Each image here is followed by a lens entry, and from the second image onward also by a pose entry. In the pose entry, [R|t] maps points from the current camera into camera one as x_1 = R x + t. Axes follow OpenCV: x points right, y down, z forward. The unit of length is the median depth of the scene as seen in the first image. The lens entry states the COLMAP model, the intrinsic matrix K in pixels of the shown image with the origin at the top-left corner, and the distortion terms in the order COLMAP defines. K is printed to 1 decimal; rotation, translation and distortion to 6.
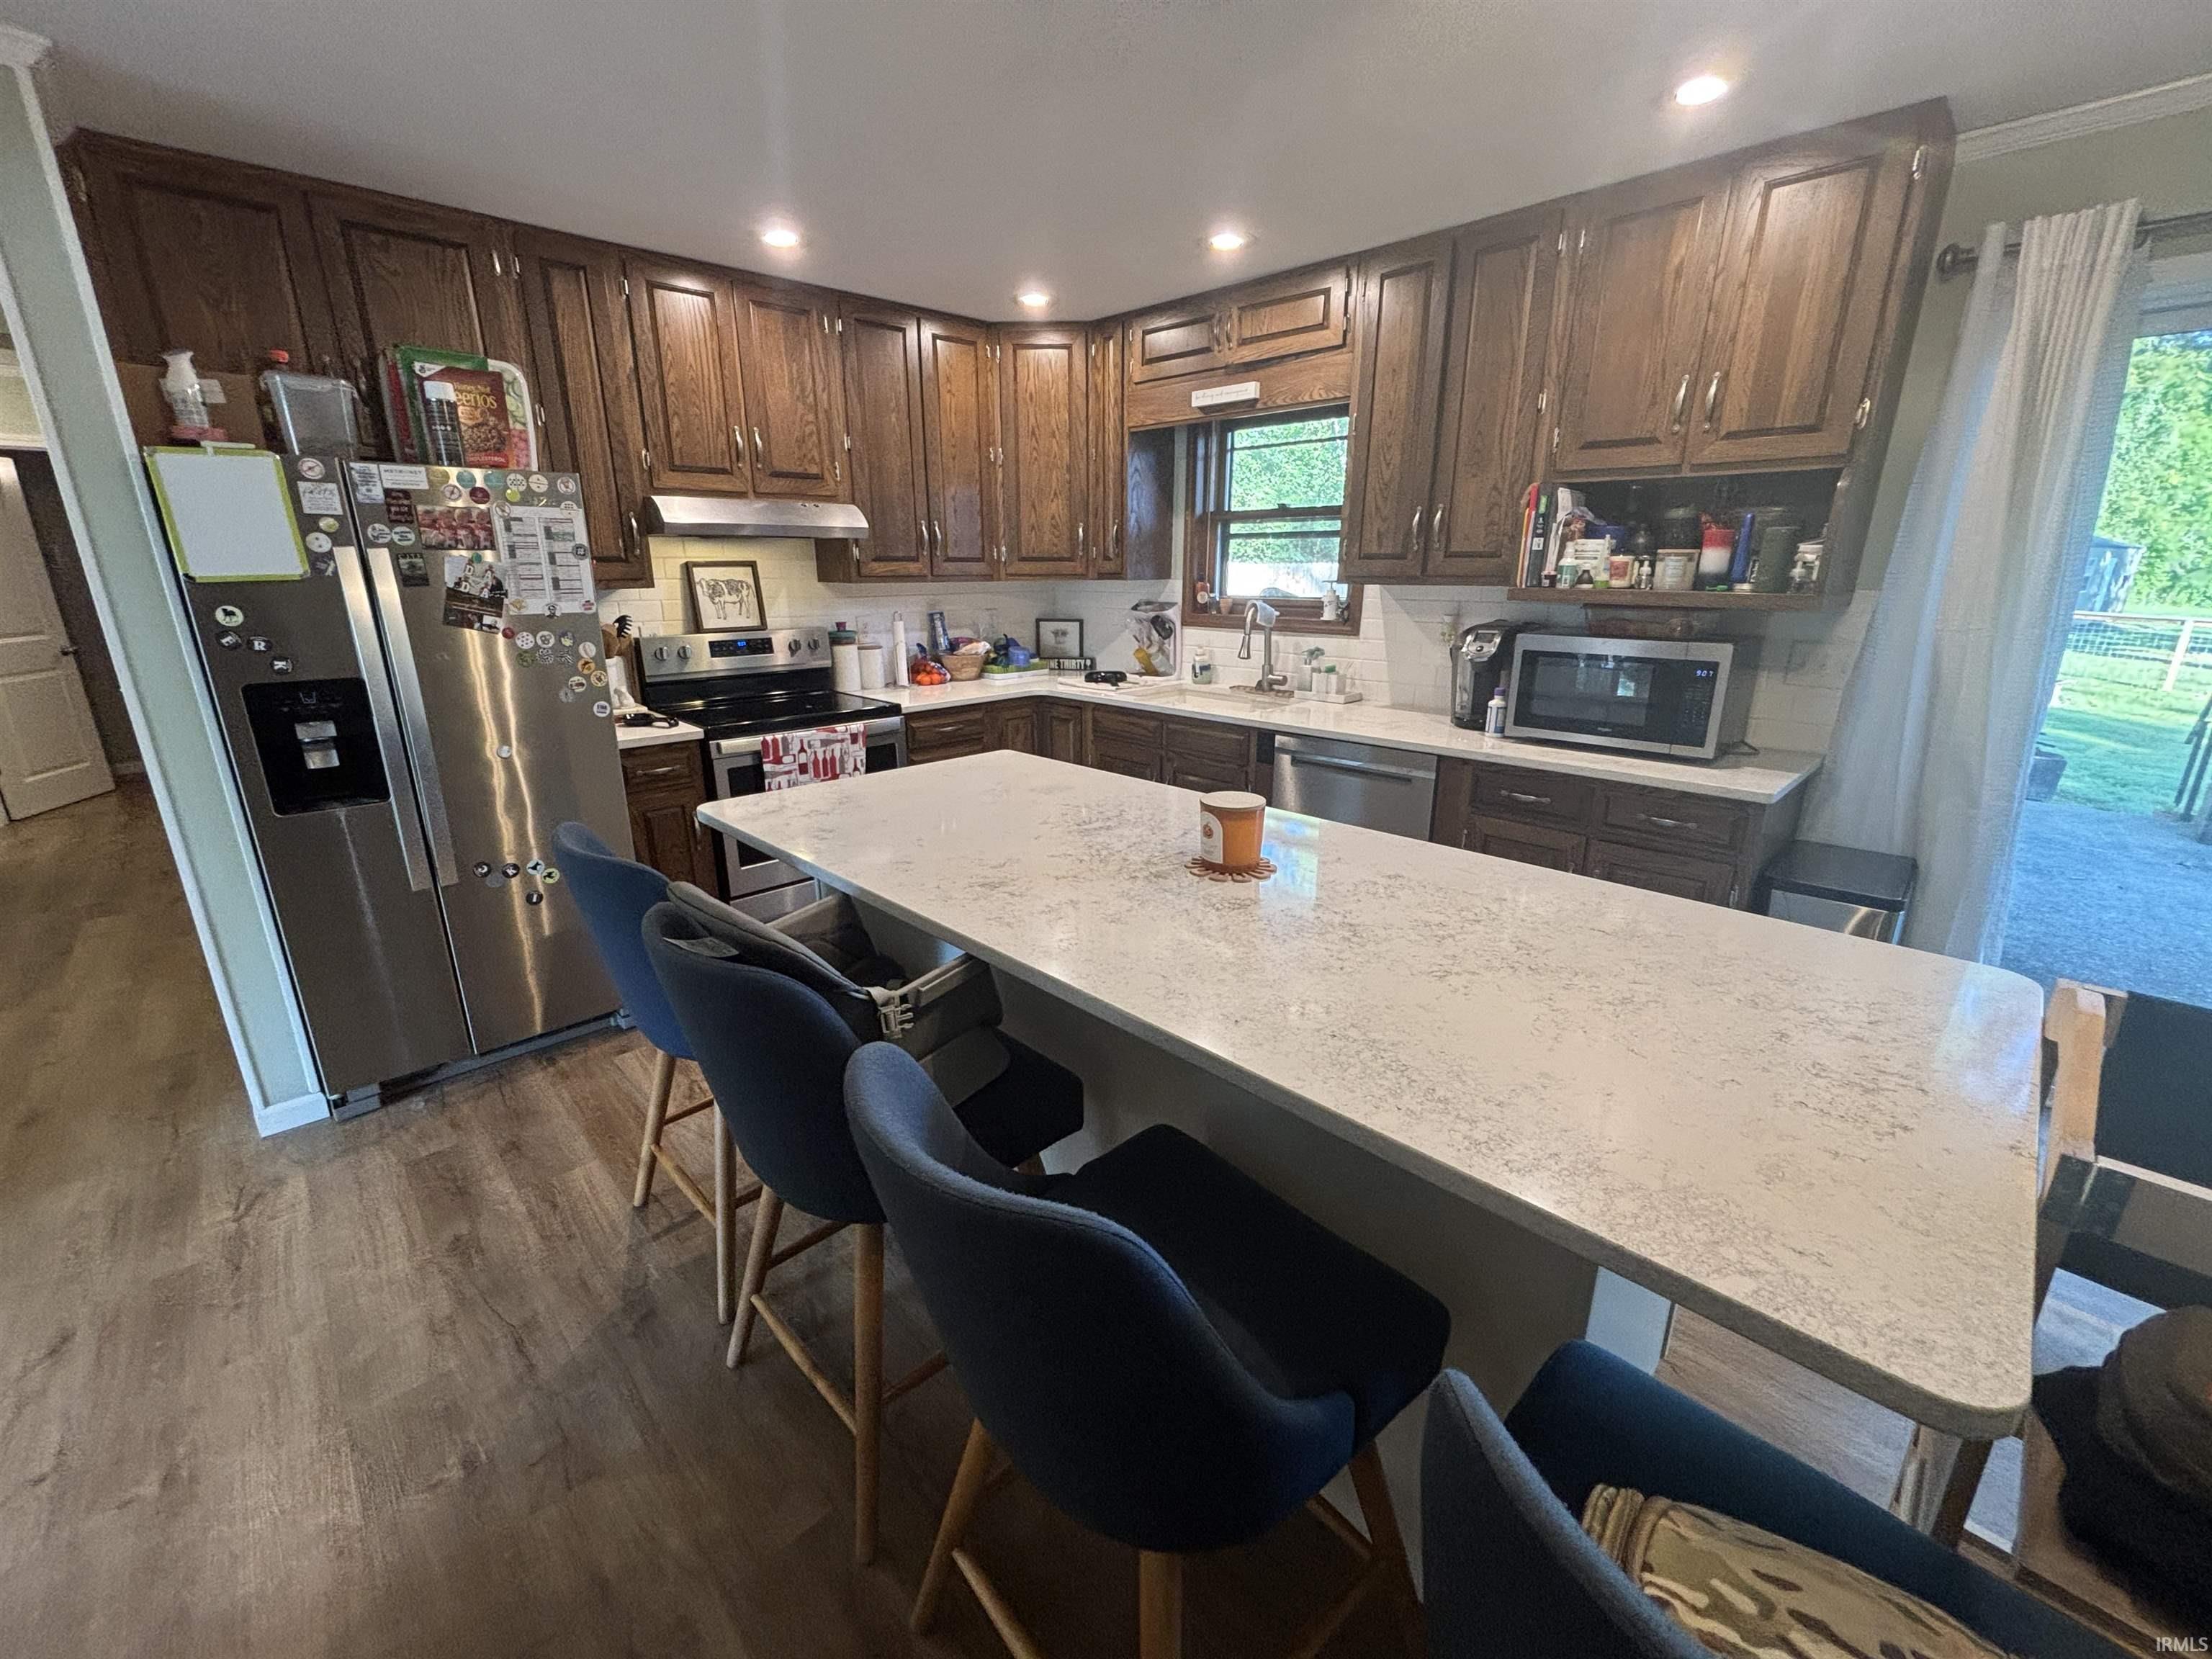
lens RADIAL K [[896.9, 0, 1104.9], [0, 896.9, 822.7], [0, 0, 1]] dist [-0.006635, 0.003293]
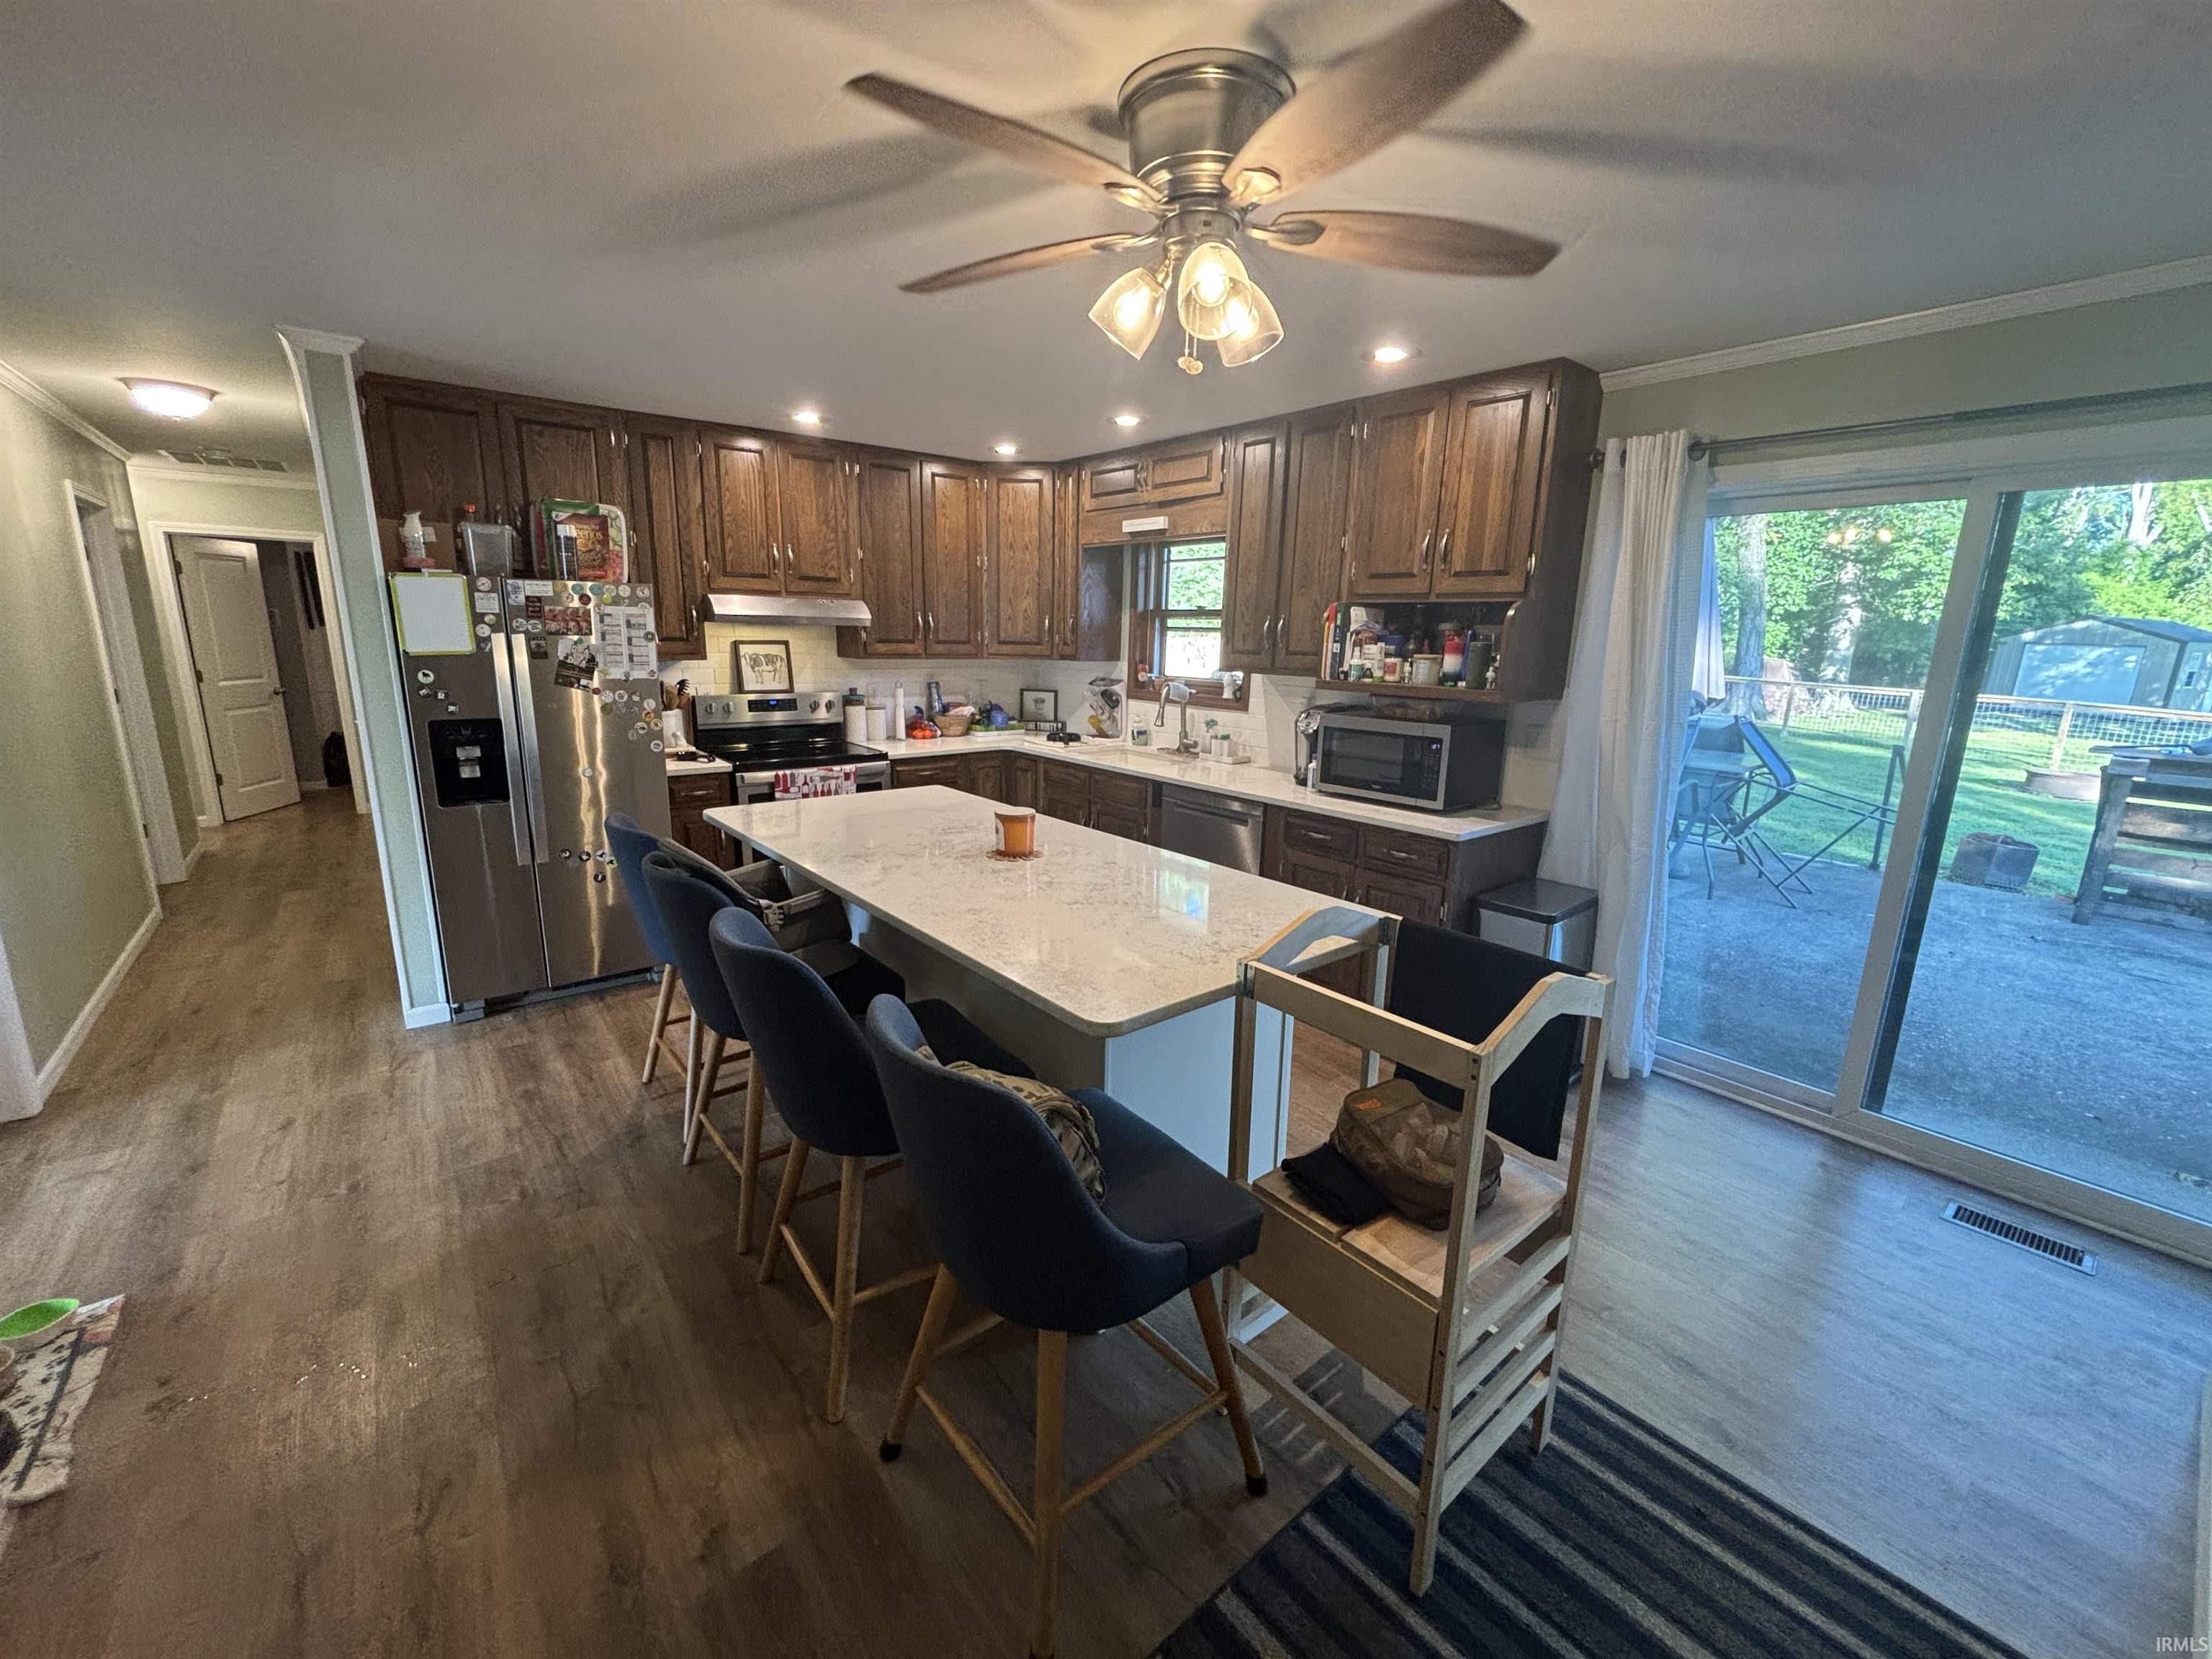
lens RADIAL K [[896.9, 0, 1105.7], [0, 896.9, 826.8], [0, 0, 1]] dist [-0.006635, 0.003293]
pose [[0.995726, 0.041584, -0.082464, 0.283095], [-0.047093, 0.996705, -0.066034, 0.064726], [0.079447, 0.069635, 0.994404, -0.363113]]
